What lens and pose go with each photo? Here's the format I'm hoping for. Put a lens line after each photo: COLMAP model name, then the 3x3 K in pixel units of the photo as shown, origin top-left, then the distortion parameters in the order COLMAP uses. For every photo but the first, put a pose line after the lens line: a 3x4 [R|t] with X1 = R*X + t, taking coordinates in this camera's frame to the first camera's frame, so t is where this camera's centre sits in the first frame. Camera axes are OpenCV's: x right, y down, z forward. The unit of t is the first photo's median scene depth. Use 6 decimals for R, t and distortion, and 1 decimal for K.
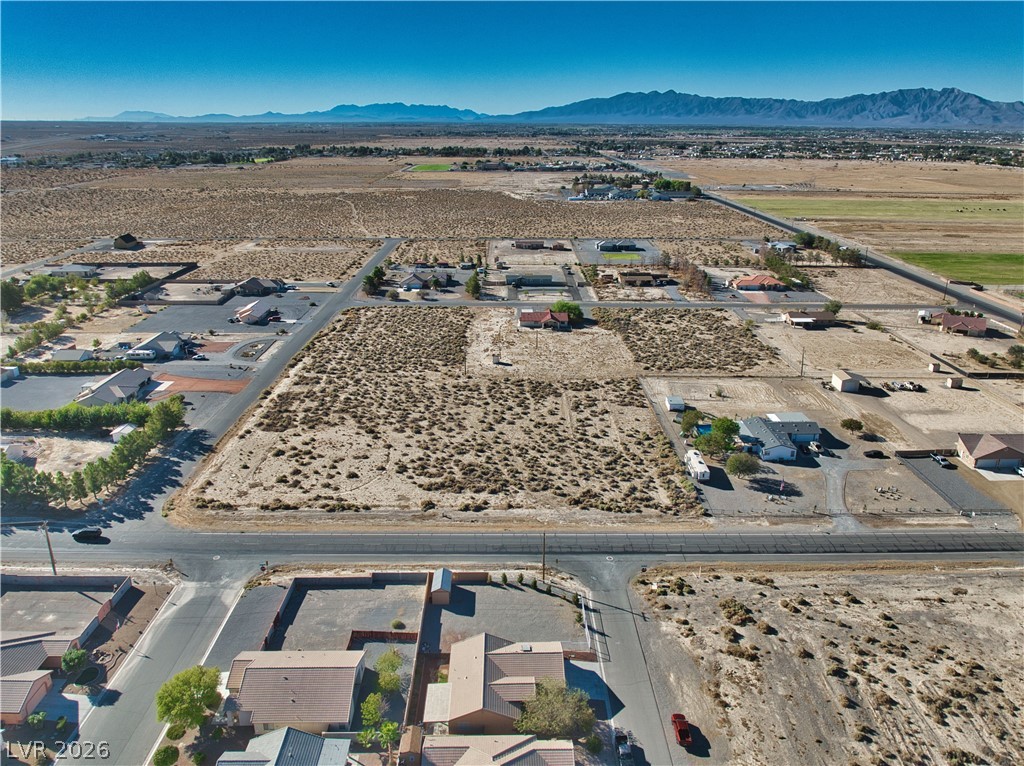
lens RADIAL K [[724.4, 0, 515.6], [0, 724.4, 438.5], [0, 0, 1]] dist [-0.031759, -0.010057]
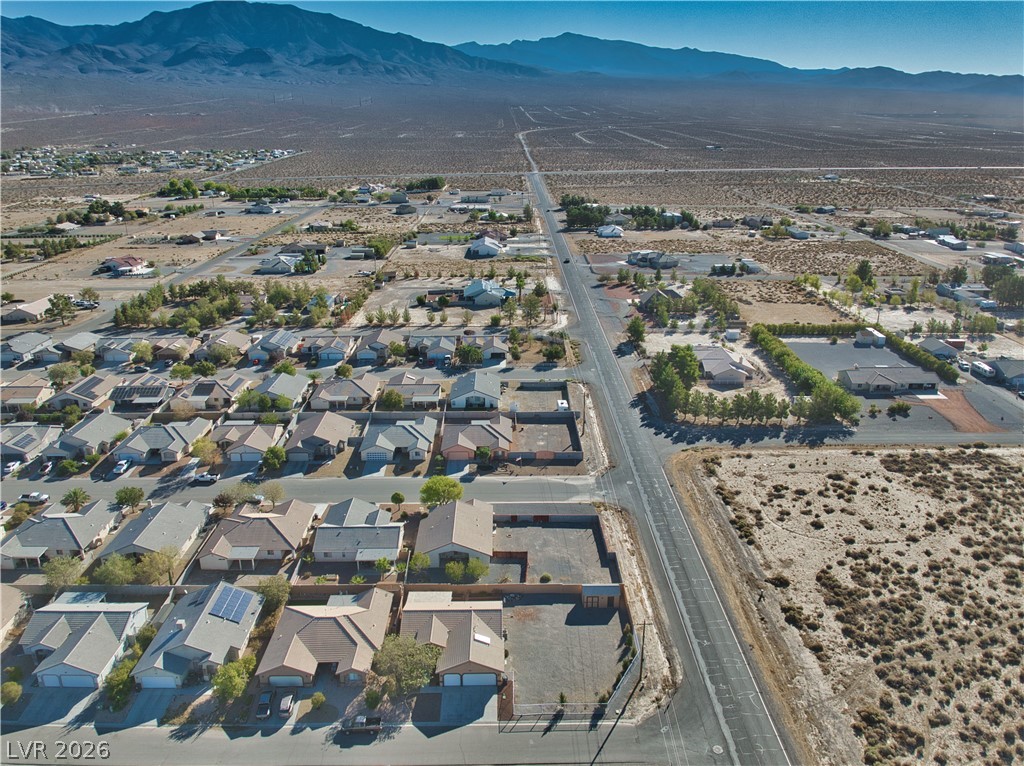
lens RADIAL K [[721.8, 0, 518.2], [0, 721.8, 450.5], [0, 0, 1]] dist [-0.031058, -0.004346]
pose [[0.001188, 0.415400, -0.909638, 0.452307], [-0.397575, 0.834853, 0.380729, -0.181415], [0.917569, 0.361197, 0.166144, 0.440944]]
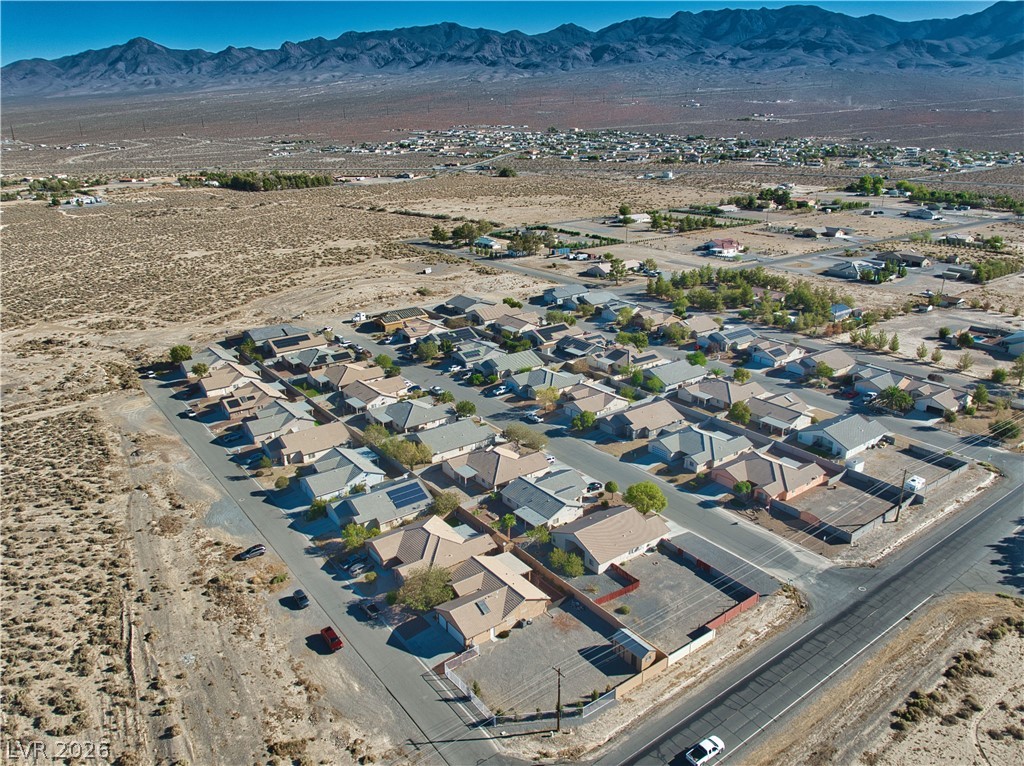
lens RADIAL K [[726.1, 0, 519.5], [0, 726.1, 435.7], [0, 0, 1]] dist [-0.035071, -0.003566]
pose [[-0.807989, 0.240163, -0.538029, 0.271687], [-0.229333, 0.712955, 0.662648, -0.342621], [0.542734, 0.658800, -0.520982, 0.793965]]
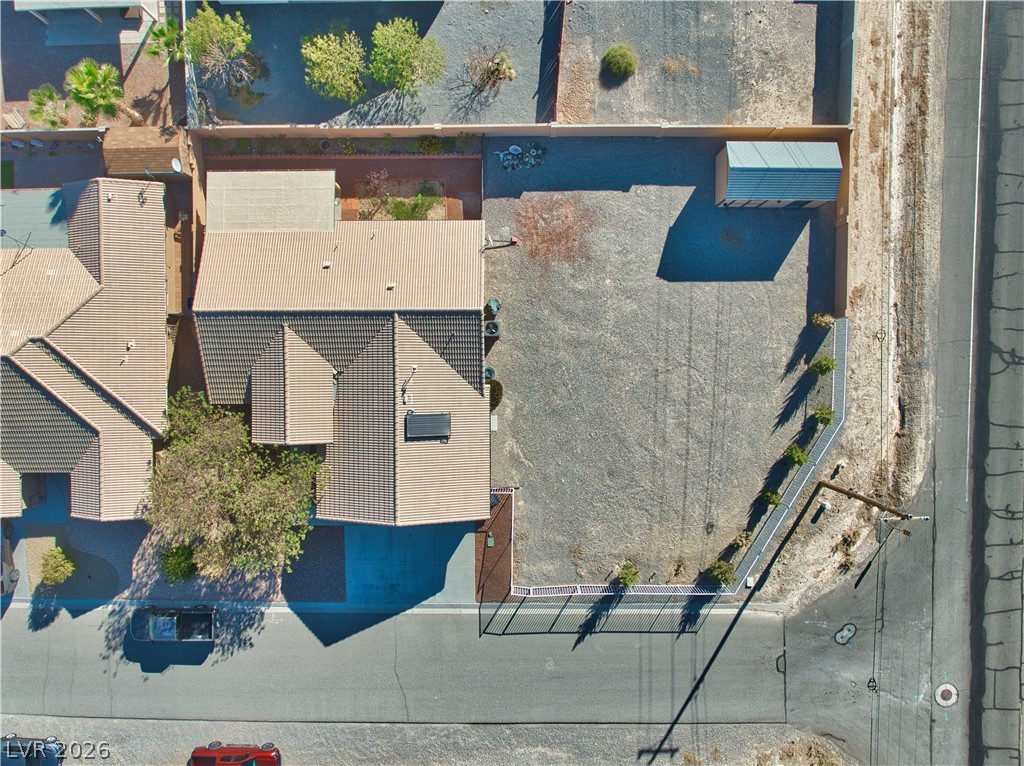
lens RADIAL K [[746.3, 0, 515.7], [0, 746.3, 412.0], [0, 0, 1]] dist [-0.033345, -0.005188]
pose [[-0.021903, 0.999567, 0.019629, 0.001409], [-0.393433, -0.026667, 0.918966, -0.040568], [0.919092, 0.012406, 0.393847, 0.499799]]
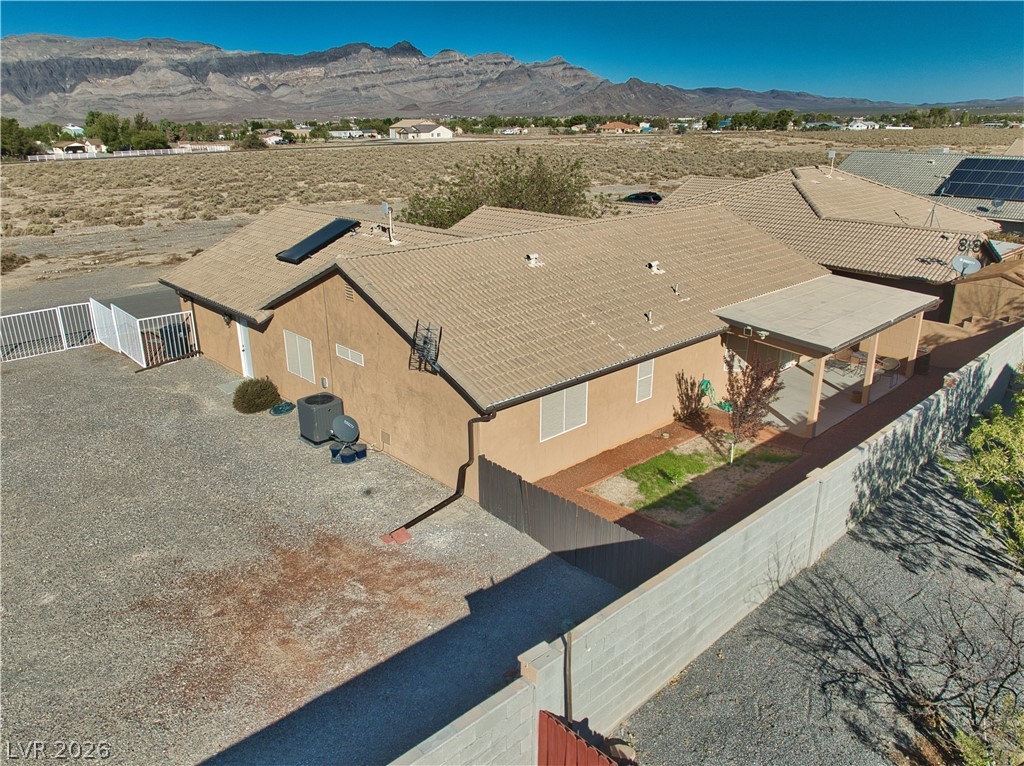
lens RADIAL K [[739.7, 0, 514.8], [0, 739.7, 425.2], [0, 0, 1]] dist [-0.032144, -0.003375]
pose [[-0.670412, -0.282978, 0.685909, -0.103812], [0.301510, 0.740760, 0.600305, 0.122948], [-0.677967, 0.609260, -0.411294, 0.605657]]
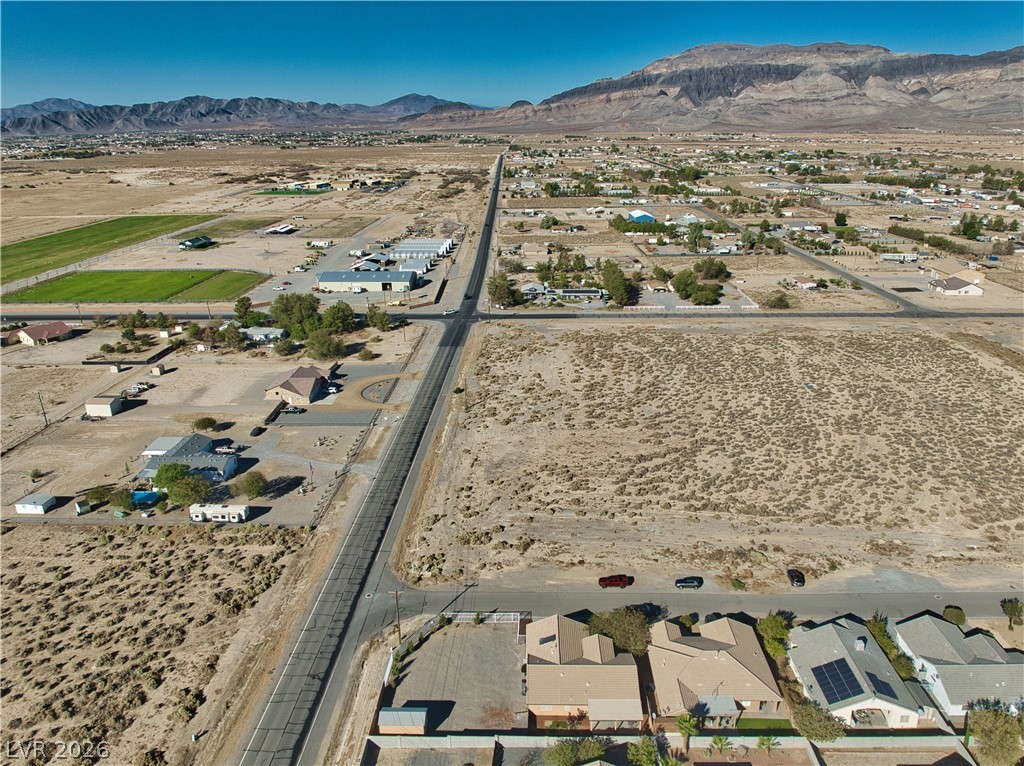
lens RADIAL K [[727.2, 0, 512.6], [0, 727.2, 433.3], [0, 0, 1]] dist [-0.031610, -0.007160]
pose [[0.048425, -0.392825, 0.918337, -0.451259], [0.407609, 0.847146, 0.340879, -0.179198], [-0.911872, 0.357816, 0.201142, 0.412456]]
